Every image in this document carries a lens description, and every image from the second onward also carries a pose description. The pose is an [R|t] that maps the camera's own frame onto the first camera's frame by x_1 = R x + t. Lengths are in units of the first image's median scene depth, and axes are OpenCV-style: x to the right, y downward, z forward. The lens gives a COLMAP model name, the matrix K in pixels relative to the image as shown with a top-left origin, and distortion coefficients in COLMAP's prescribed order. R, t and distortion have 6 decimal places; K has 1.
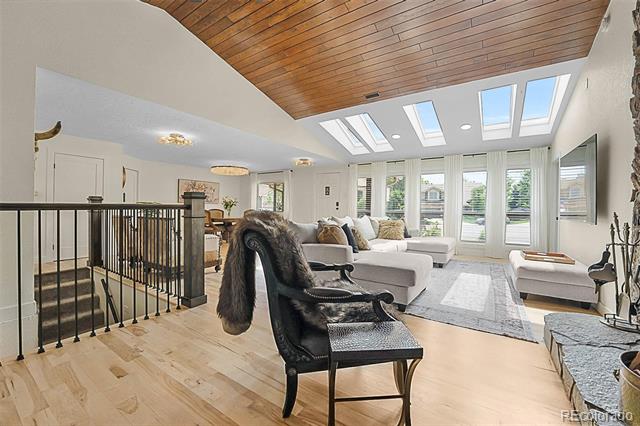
lens RADIAL K [[273.7, 0, 325.8], [0, 273.7, 204.4], [0, 0, 1]] dist [-0.019797, -0.000113]
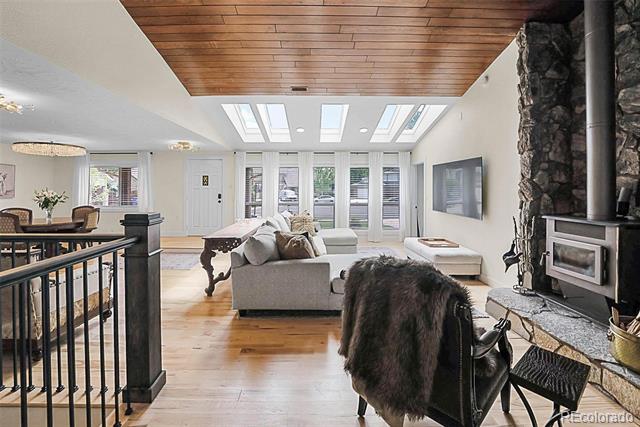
lens RADIAL K [[276.9, 0, 343.8], [0, 276.9, 186.0], [0, 0, 1]] dist [-0.020678, 0.001605]
pose [[0.820733, 0.003181, 0.571303, -0.211537], [-0.000942, 0.999991, -0.004214, -0.048379], [-0.571311, 0.002921, 0.820728, 0.102765]]
